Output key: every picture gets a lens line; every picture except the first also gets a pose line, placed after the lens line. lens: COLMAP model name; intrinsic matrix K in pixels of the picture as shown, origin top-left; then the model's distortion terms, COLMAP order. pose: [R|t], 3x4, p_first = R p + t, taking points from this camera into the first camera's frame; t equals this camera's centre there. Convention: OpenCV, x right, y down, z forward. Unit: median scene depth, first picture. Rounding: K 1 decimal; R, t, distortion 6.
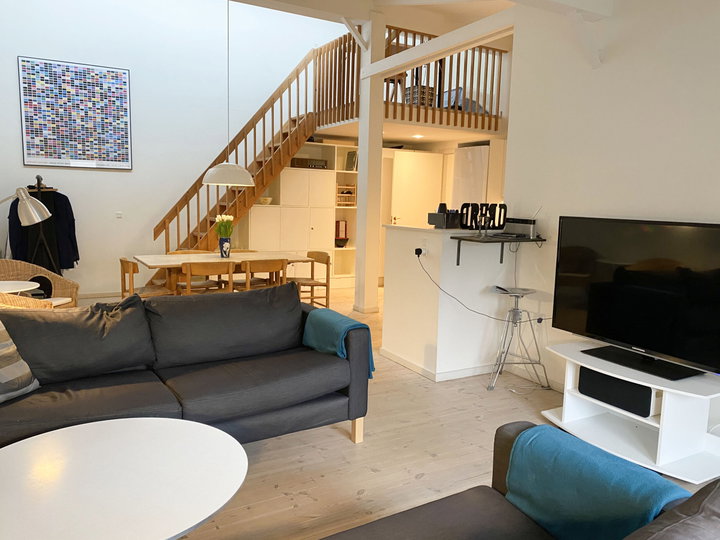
lens RADIAL K [[579.0, 0, 358.5], [0, 579.0, 272.1], [0, 0, 1]] dist [0.057378, -0.029464]
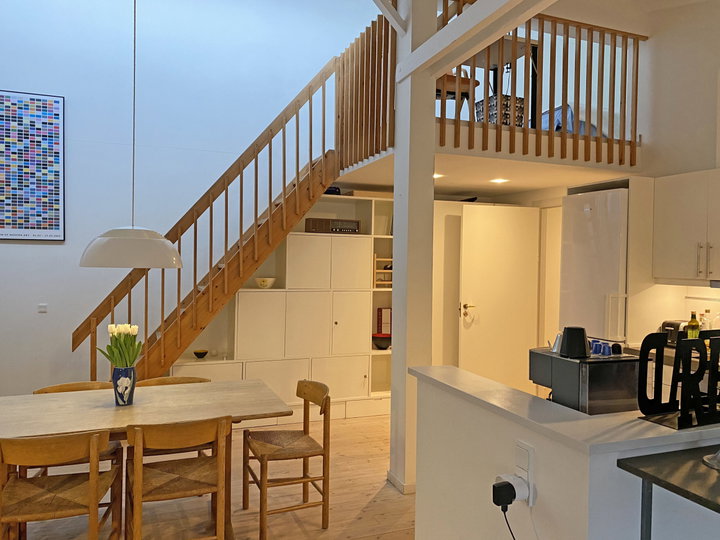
lens RADIAL K [[579.0, 0, 356.8], [0, 579.0, 267.8], [0, 0, 1]] dist [0.057378, -0.029464]
pose [[0.989573, -0.009414, -0.143726, 0.042213], [-0.007492, 0.993147, -0.116633, -0.068908], [0.143839, 0.116494, 0.982720, 0.393118]]
